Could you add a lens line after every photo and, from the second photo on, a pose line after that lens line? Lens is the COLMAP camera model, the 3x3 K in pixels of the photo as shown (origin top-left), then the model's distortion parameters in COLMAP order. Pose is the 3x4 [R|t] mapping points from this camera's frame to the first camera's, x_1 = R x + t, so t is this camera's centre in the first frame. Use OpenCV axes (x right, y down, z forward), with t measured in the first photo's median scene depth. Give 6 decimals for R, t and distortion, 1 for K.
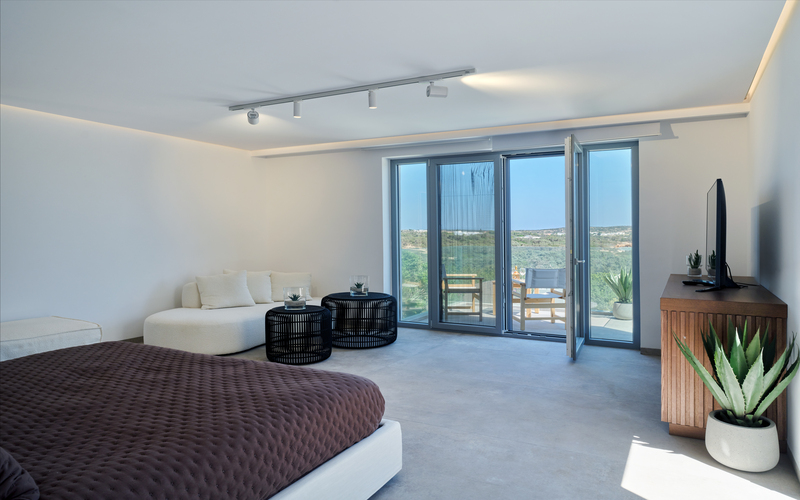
lens RADIAL K [[512.8, 0, 401.5], [0, 512.8, 245.6], [0, 0, 1]] dist [0.002660, -0.001430]
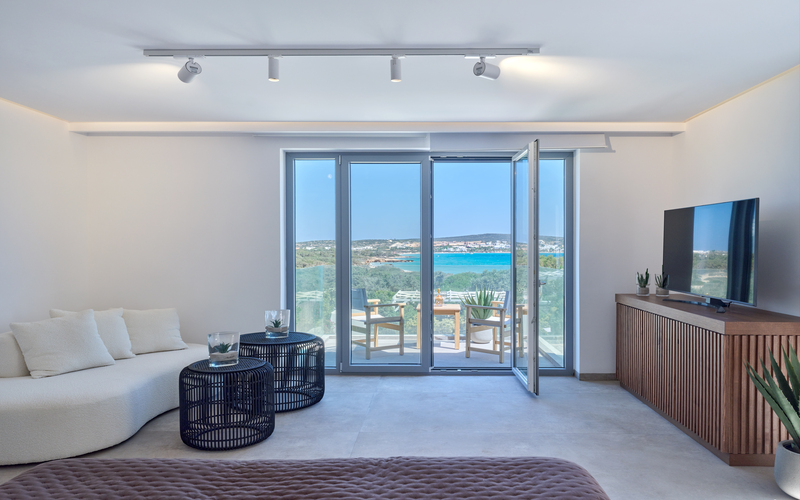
lens RADIAL K [[594.1, 0, 404.0], [0, 594.1, 250.6], [0, 0, 1]] dist [0.007645, 0.003497]
pose [[0.893235, -0.000933, 0.449589, -0.294174], [0.009181, 0.999827, -0.016167, -0.008928], [-0.449496, 0.018569, 0.893089, 0.167693]]
